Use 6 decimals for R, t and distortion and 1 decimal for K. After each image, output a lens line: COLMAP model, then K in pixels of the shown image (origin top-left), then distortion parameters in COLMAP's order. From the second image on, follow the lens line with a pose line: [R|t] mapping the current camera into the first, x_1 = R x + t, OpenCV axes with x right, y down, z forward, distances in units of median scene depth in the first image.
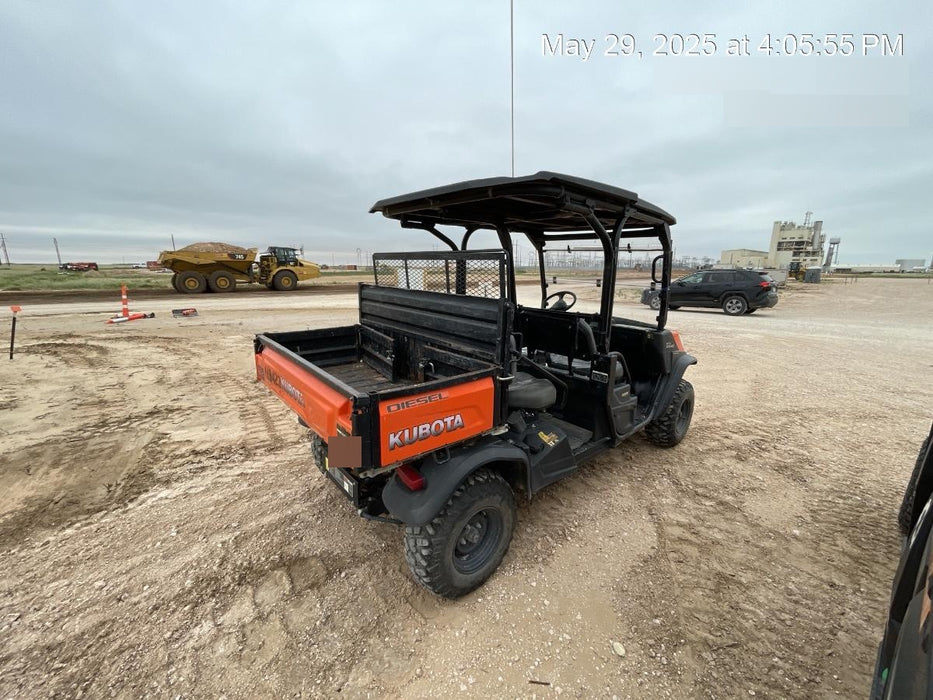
lens RADIAL K [[377.8, 0, 465.7], [0, 377.8, 353.3], [0, 0, 1]] dist [-0.004545, 0.000336]
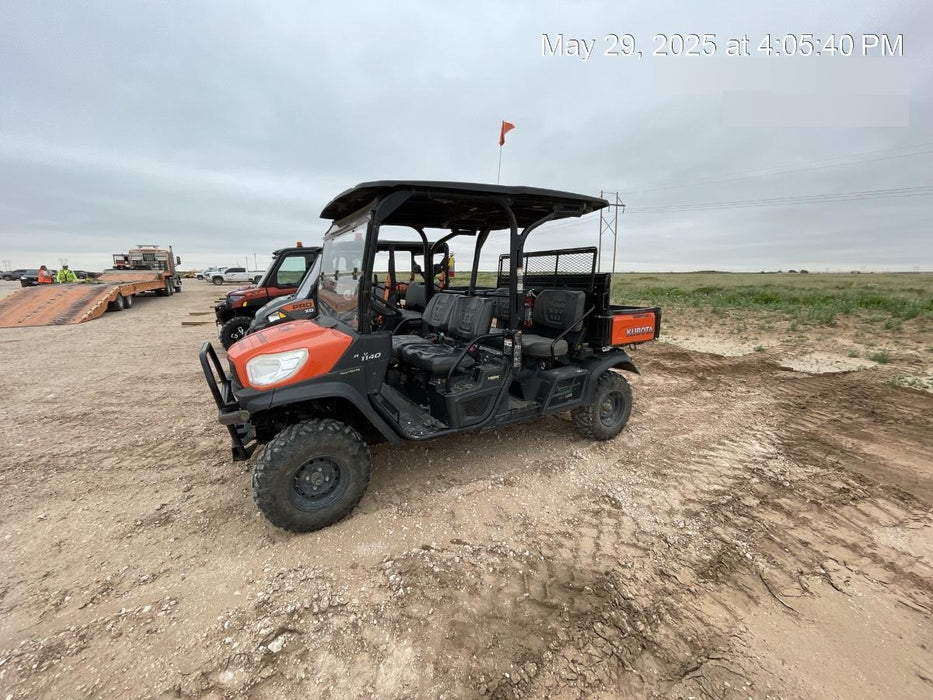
lens RADIAL K [[377.8, 0, 464.6], [0, 377.8, 350.2], [0, 0, 1]] dist [-0.004545, 0.000336]
pose [[-0.985469, -0.040145, 0.165041, -0.064909], [0.031016, 0.912797, 0.407233, -0.540673], [-0.166997, 0.406435, -0.898289, 2.625266]]
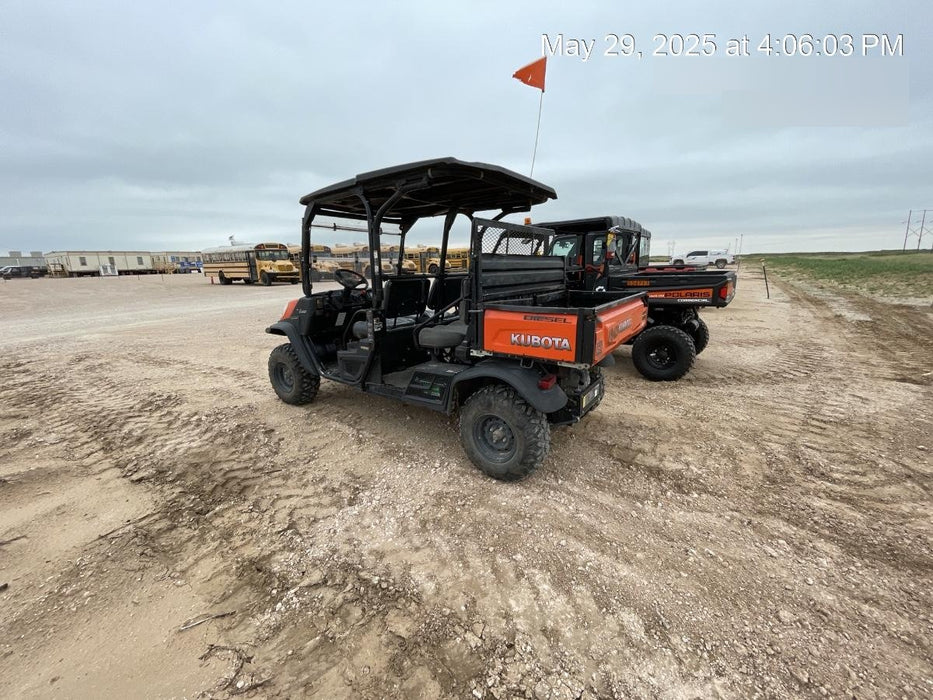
lens RADIAL K [[377.8, 0, 469.9], [0, 377.8, 351.8], [0, 0, 1]] dist [-0.004545, 0.000336]
pose [[-0.261076, -0.225601, 0.938586, -1.332996], [0.229043, 0.930064, 0.287263, -0.271202], [-0.937752, 0.289974, -0.191145, 1.500635]]
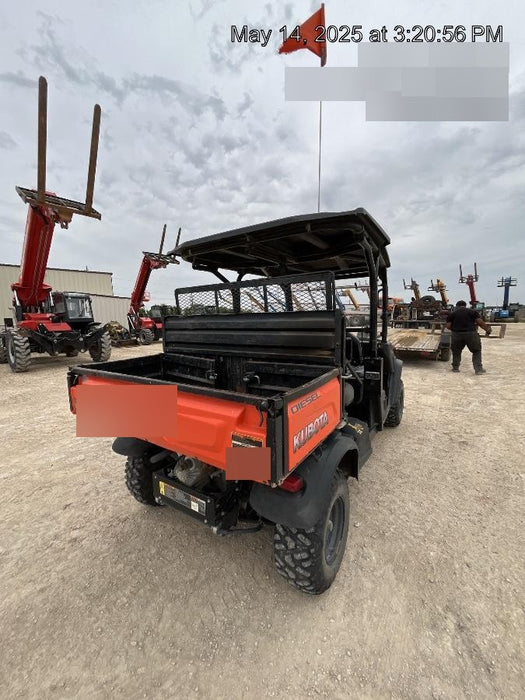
lens RADIAL K [[283.5, 0, 260.0], [0, 283.5, 350.3], [0, 0, 1]] dist [-0.004545, 0.000336]
pose [[0.960610, -0.073887, 0.267898, -0.288021], [0.104049, 0.989514, -0.100181, 0.034147], [-0.257687, 0.124109, 0.958225, 0.170866]]
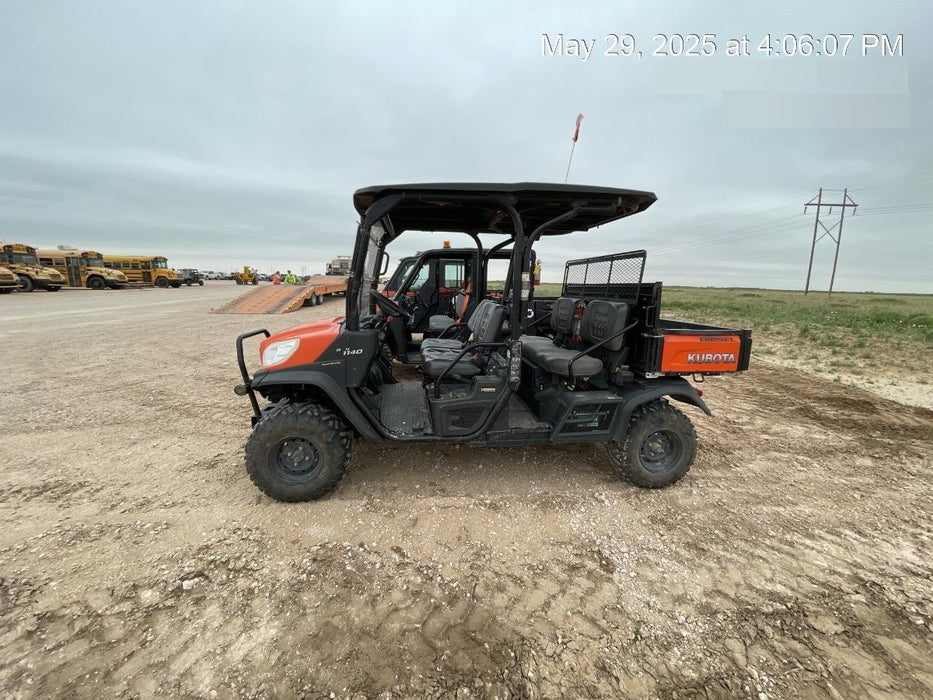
lens RADIAL K [[377.8, 0, 466.7], [0, 377.8, 350.4], [0, 0, 1]] dist [-0.004545, 0.000336]
pose [[-0.839489, -0.124859, 0.528836, -0.472423], [0.087331, 0.929587, 0.358109, -0.483381], [-0.536312, 0.346813, -0.769474, 2.423517]]
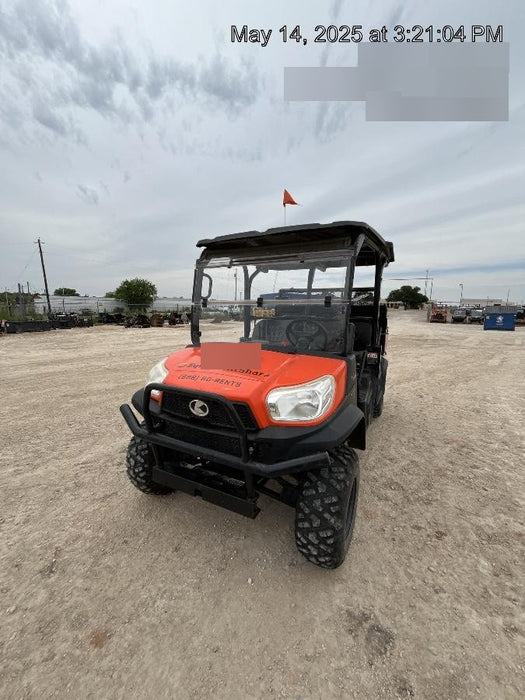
lens RADIAL K [[283.5, 0, 261.9], [0, 283.5, 350.6], [0, 0, 1]] dist [-0.004545, 0.000336]
pose [[-0.918739, 0.039855, -0.392848, 0.888429], [-0.107439, 0.932126, 0.345830, -0.456008], [0.379967, 0.359934, -0.852099, 2.360103]]
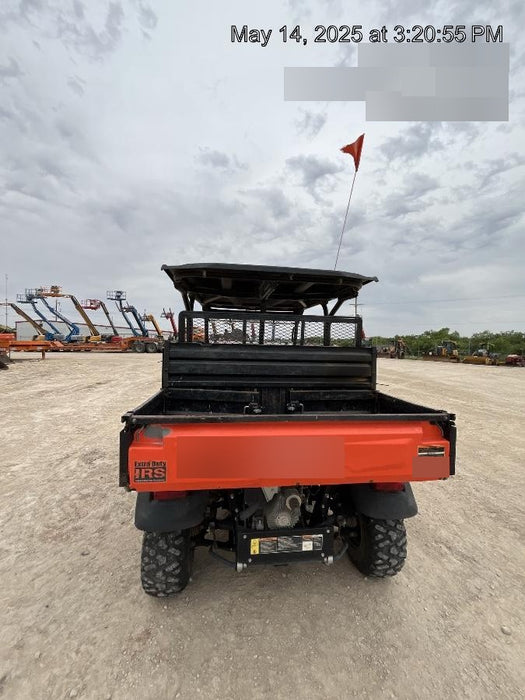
lens RADIAL K [[283.5, 0, 264.5], [0, 283.5, 349.7], [0, 0, 1]] dist [-0.004545, 0.000336]
pose [[0.551195, -0.022472, 0.834074, -0.866560], [0.174390, 0.980662, -0.088823, -0.081128], [-0.815949, 0.194413, 0.544455, 0.542807]]
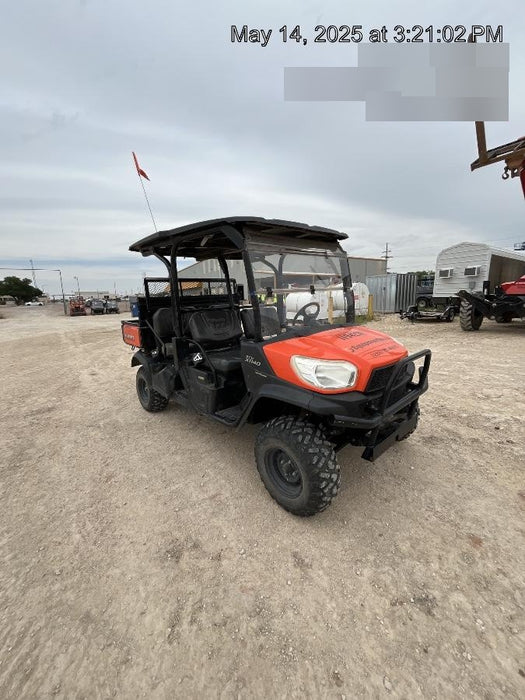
lens RADIAL K [[283.5, 0, 262.5], [0, 283.5, 349.2], [0, 0, 1]] dist [-0.004545, 0.000336]
pose [[0.038139, 0.174944, -0.983839, 1.578112], [-0.188471, 0.968145, 0.164847, -0.214576], [0.981338, 0.179138, 0.069896, 1.319928]]
